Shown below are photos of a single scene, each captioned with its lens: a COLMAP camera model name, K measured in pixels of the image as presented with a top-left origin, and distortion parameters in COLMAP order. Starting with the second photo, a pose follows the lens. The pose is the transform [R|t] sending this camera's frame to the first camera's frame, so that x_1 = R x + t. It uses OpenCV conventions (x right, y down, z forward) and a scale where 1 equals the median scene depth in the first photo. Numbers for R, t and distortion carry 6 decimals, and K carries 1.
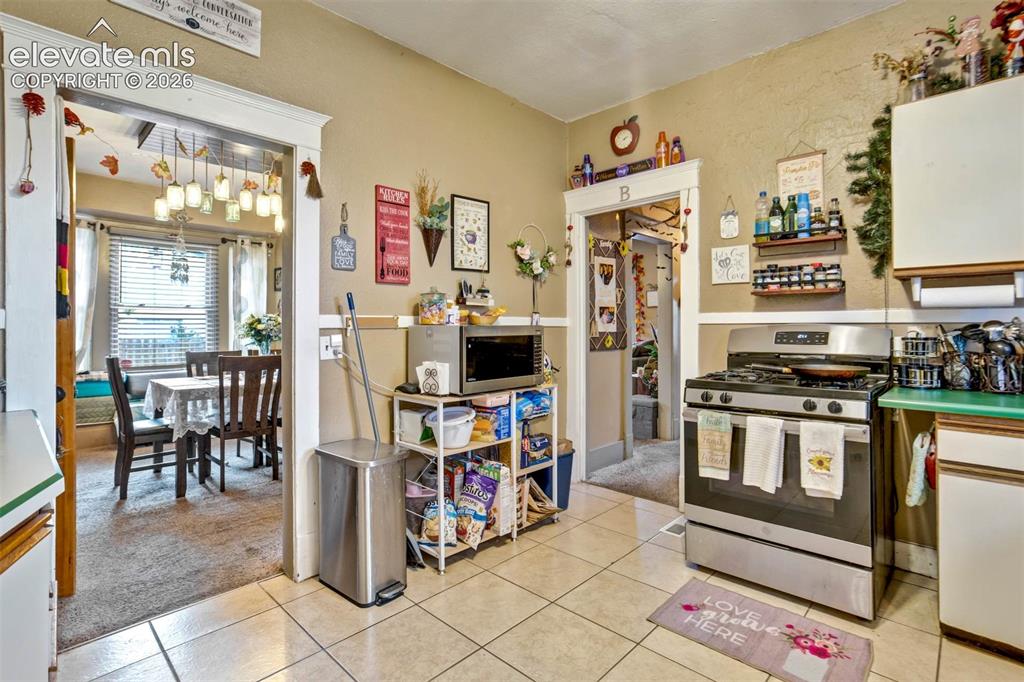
lens RADIAL K [[474.9, 0, 518.0], [0, 474.9, 330.0], [0, 0, 1]] dist [-0.025329, 0.007922]
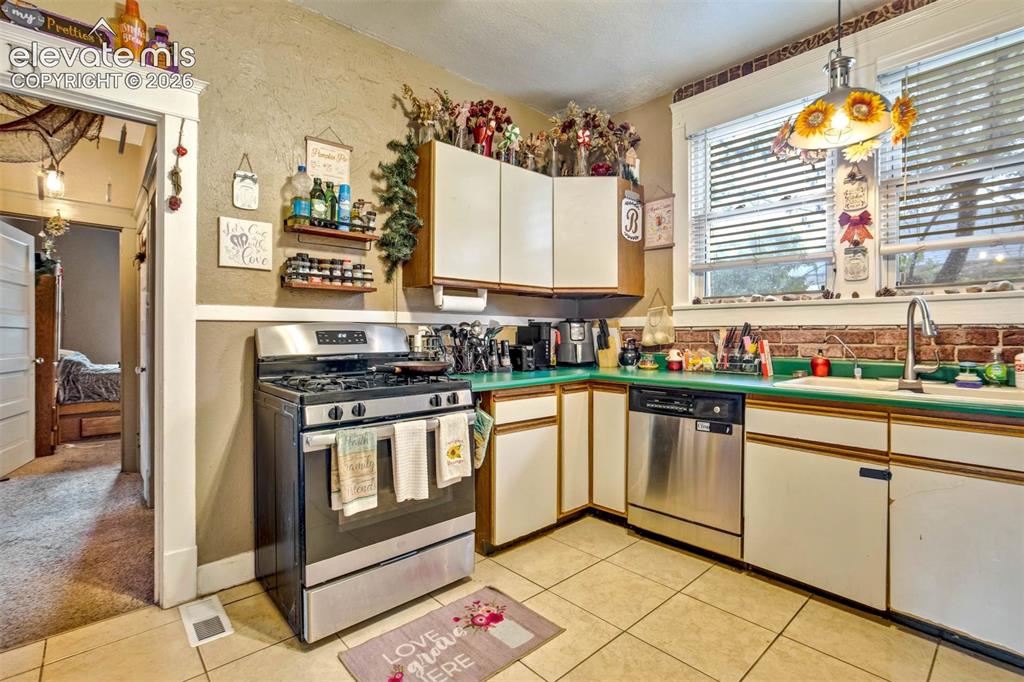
lens RADIAL K [[474.9, 0, 514.9], [0, 474.9, 334.4], [0, 0, 1]] dist [-0.025329, 0.007922]
pose [[0.096080, -0.002830, 0.995370, -0.313492], [0.005311, 0.999983, 0.002330, 0.010989], [-0.995359, 0.005062, 0.096093, 0.578455]]
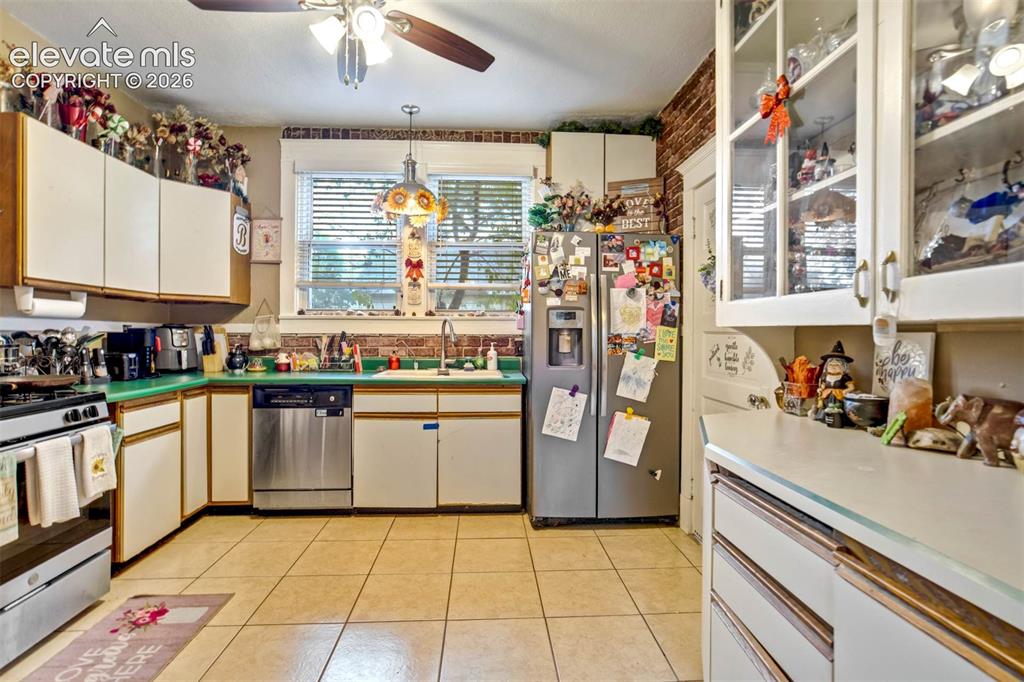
lens RADIAL K [[474.9, 0, 511.3], [0, 474.9, 332.6], [0, 0, 1]] dist [-0.025329, 0.007922]
pose [[-0.714457, -0.001595, 0.699677, -0.550418], [-0.001457, 0.999999, 0.000792, -0.010453], [-0.699677, -0.000453, -0.714459, 0.837215]]
